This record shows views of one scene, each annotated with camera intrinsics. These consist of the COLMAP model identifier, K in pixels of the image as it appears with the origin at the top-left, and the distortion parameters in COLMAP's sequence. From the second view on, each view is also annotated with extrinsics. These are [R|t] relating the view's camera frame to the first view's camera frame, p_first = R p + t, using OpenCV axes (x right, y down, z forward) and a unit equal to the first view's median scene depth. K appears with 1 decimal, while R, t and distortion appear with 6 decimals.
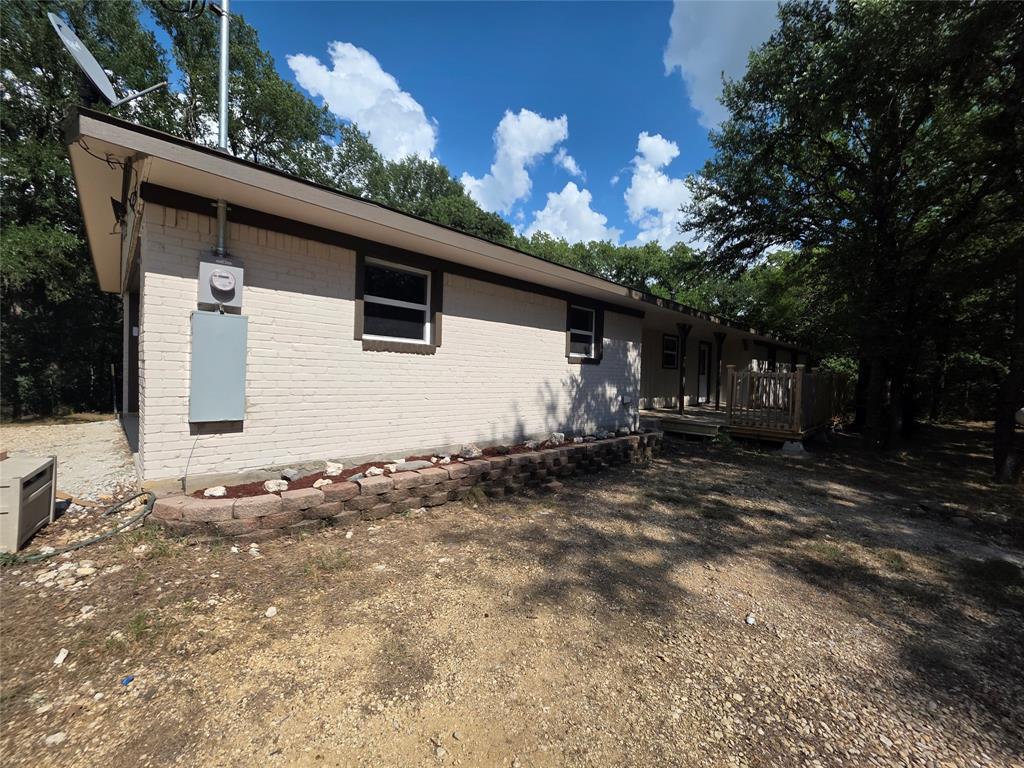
lens RADIAL K [[406.8, 0, 506.1], [0, 406.8, 380.4], [0, 0, 1]] dist [-0.002826, 0.000152]
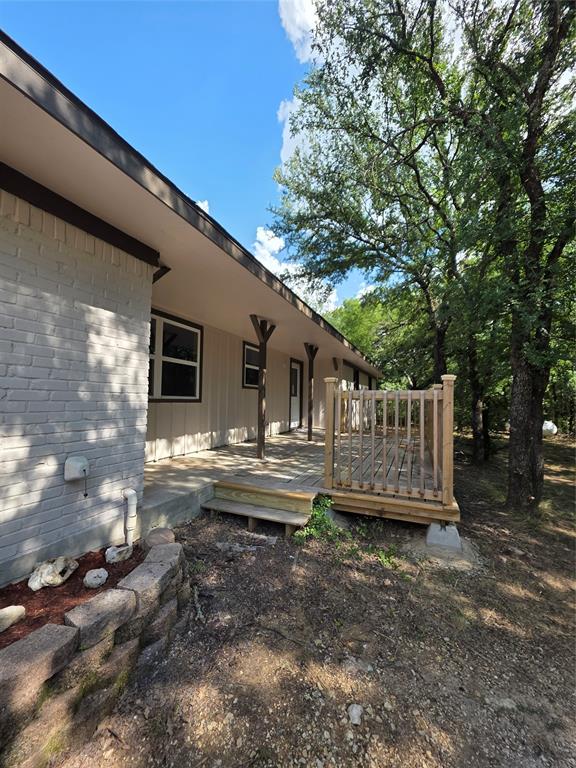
lens RADIAL K [[305.1, 0, 286.3], [0, 305.1, 383.0], [0, 0, 1]] dist [-0.002826, 0.000152]
pose [[0.919590, 0.011342, 0.392716, 0.414929], [0.013053, 0.998149, -0.059392, -0.008190], [-0.392663, 0.059742, 0.917740, 0.796649]]
